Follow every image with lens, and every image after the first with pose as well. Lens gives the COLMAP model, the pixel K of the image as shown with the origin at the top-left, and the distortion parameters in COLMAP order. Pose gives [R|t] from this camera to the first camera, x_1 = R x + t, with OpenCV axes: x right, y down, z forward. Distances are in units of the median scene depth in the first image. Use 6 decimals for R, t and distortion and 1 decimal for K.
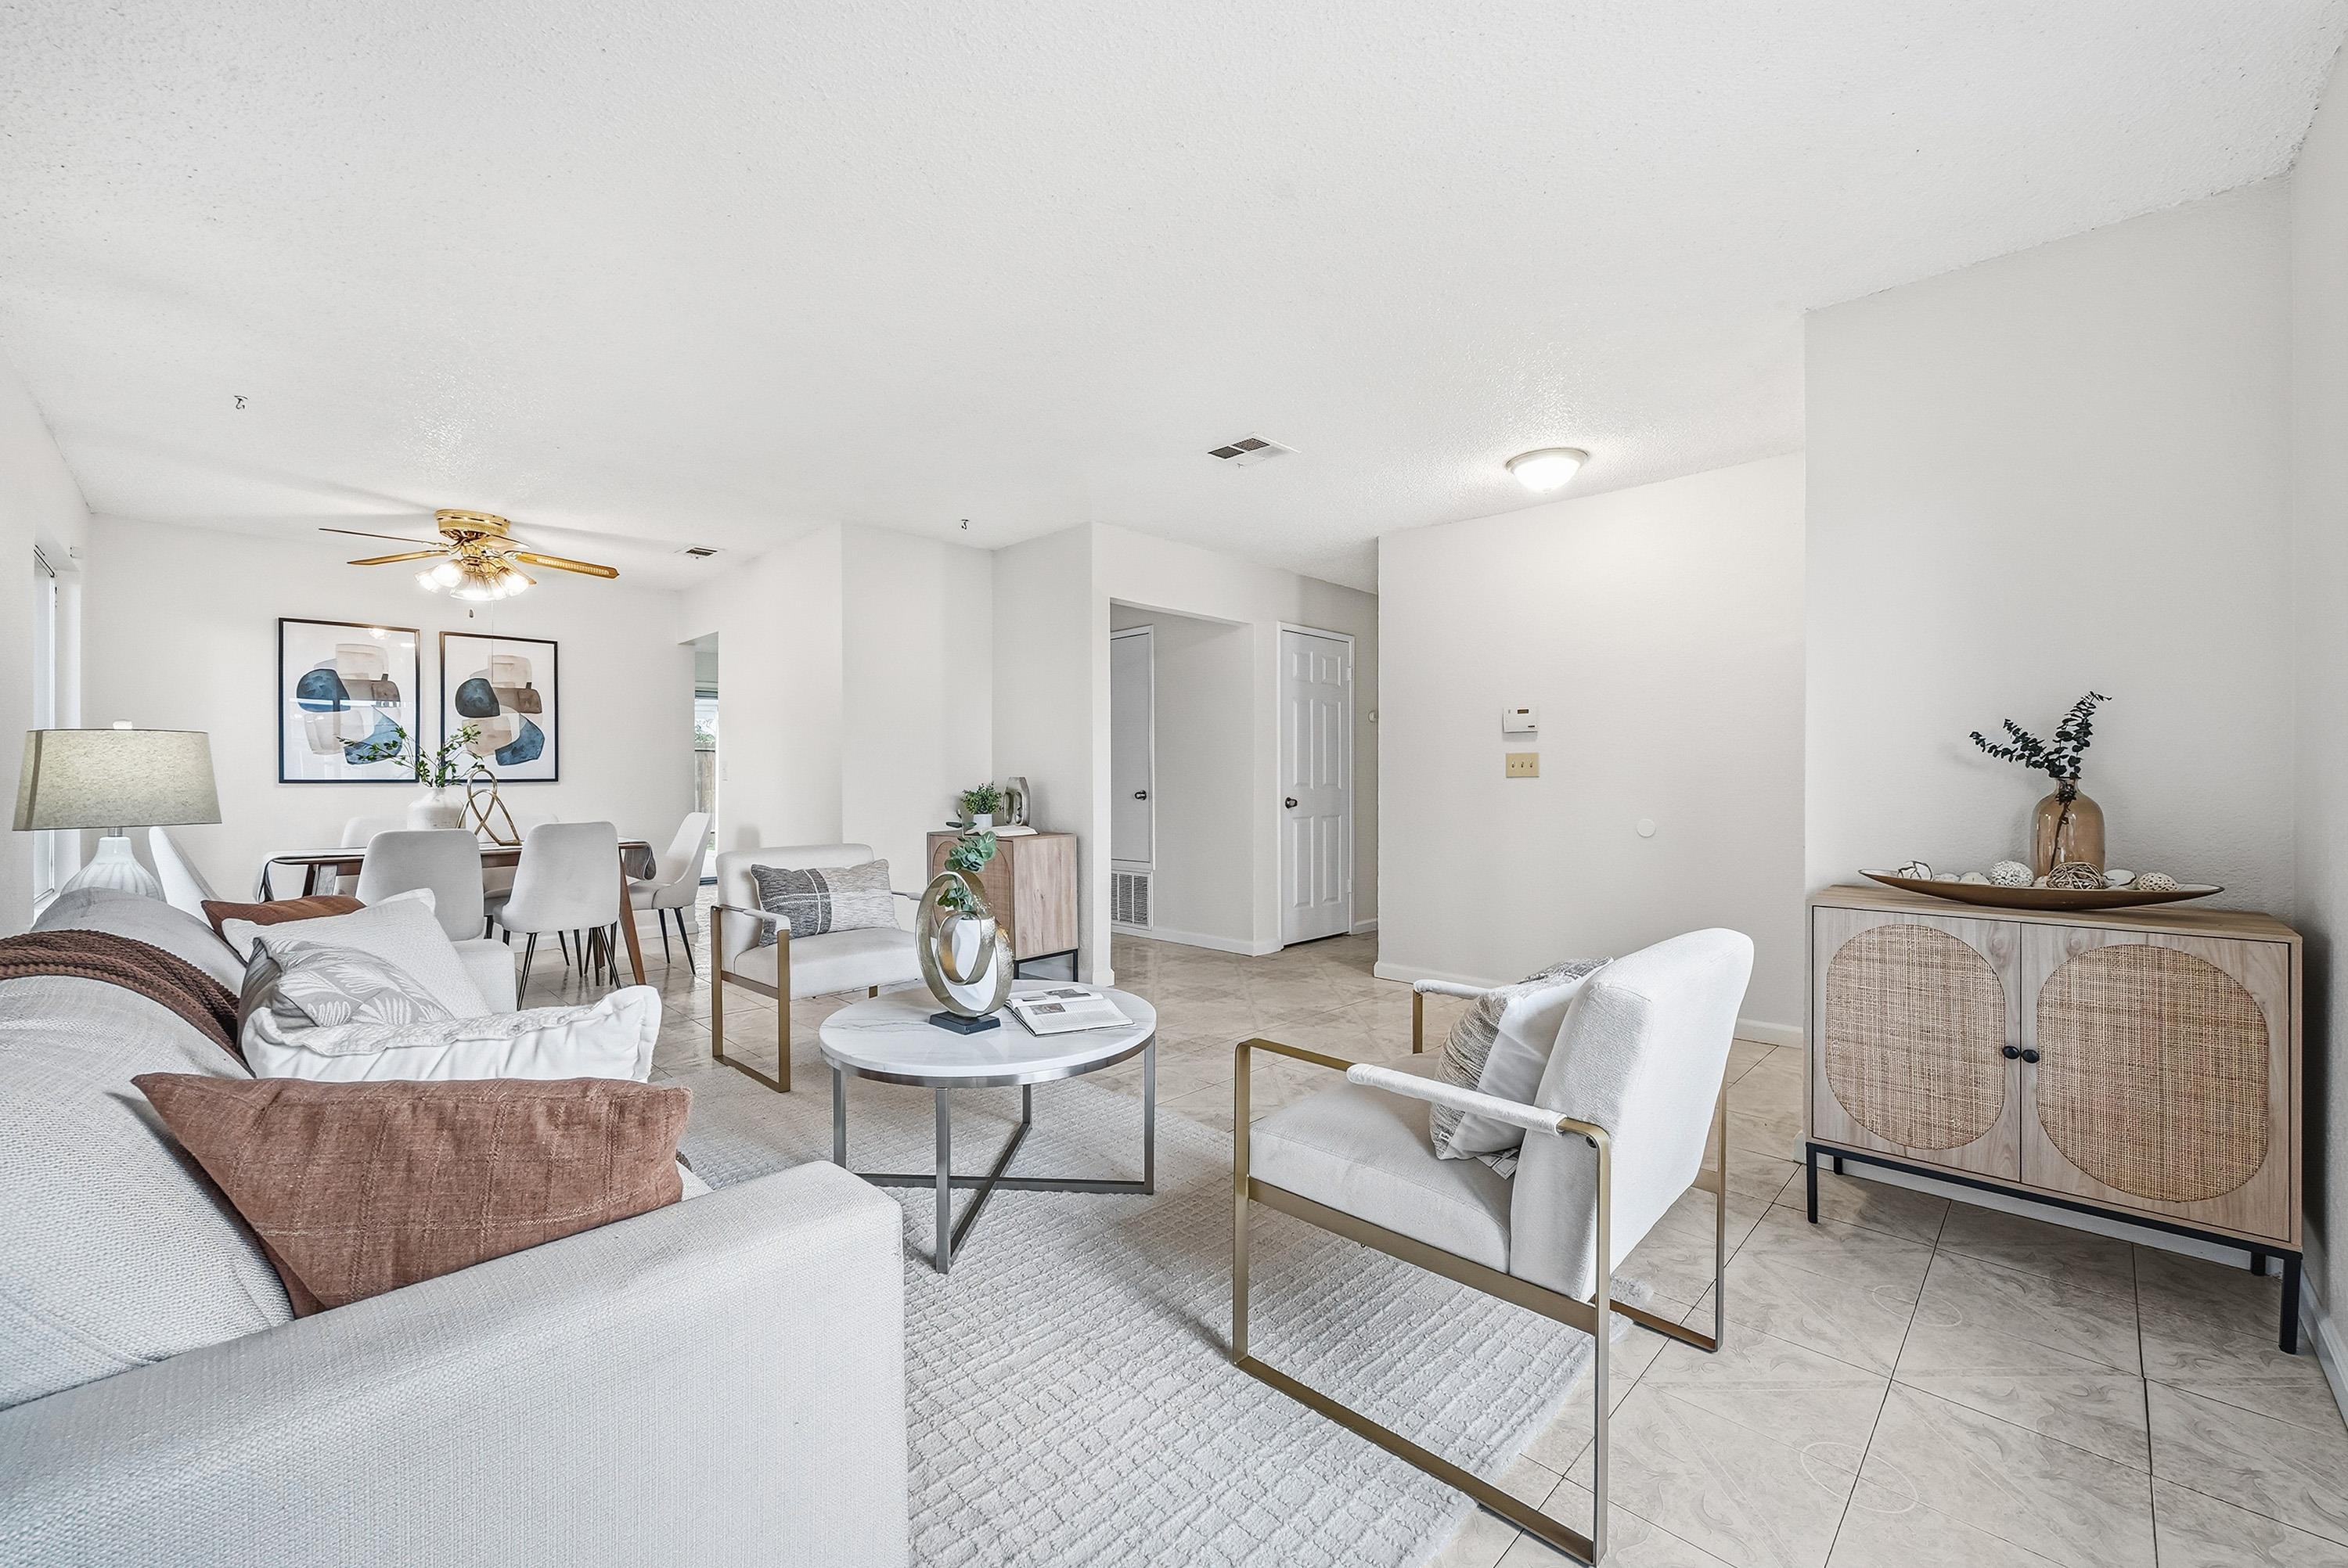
lens RADIAL K [[926.6, 0, 1181.1], [0, 926.6, 781.3], [0, 0, 1]] dist [-0.012237, 0.002932]
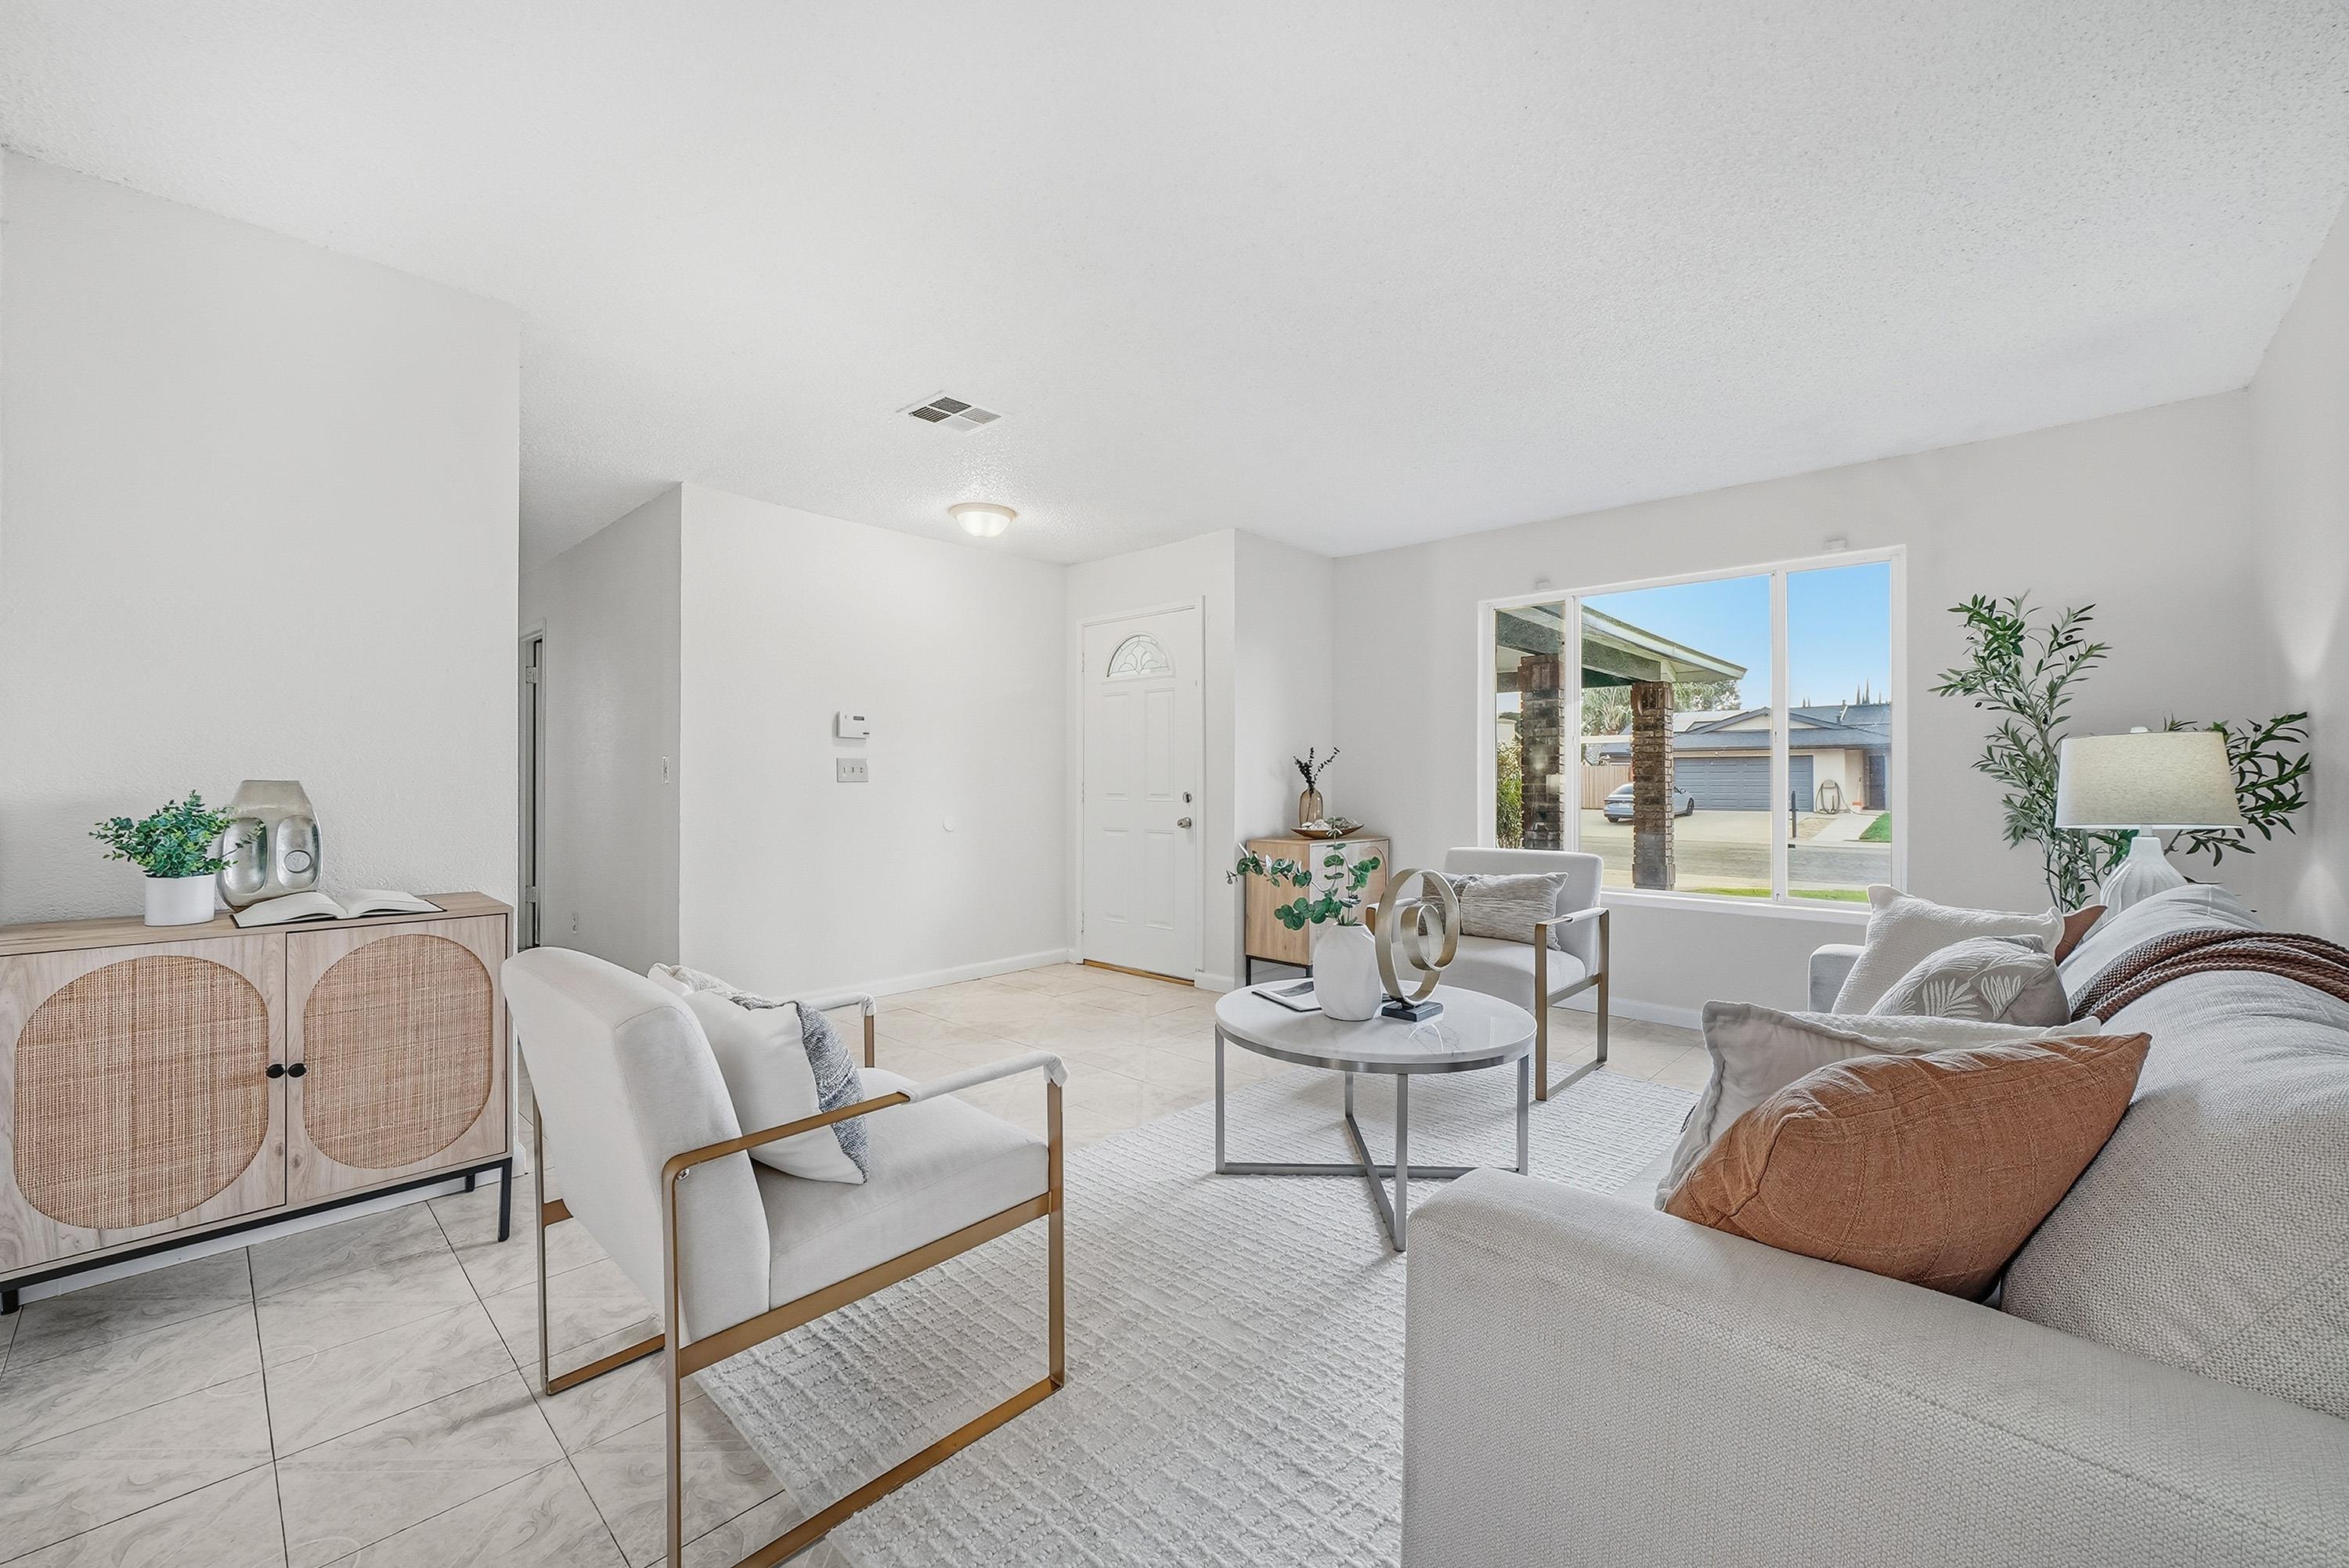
lens RADIAL K [[927.0, 0, 1181.8], [0, 927.0, 781.7], [0, 0, 1]] dist [-0.012237, 0.002932]
pose [[-0.019668, 0.003117, 0.999802, -0.146729], [0.005266, 0.999982, -0.003014, 0.000071], [-0.999793, 0.005206, -0.019684, 0.144973]]
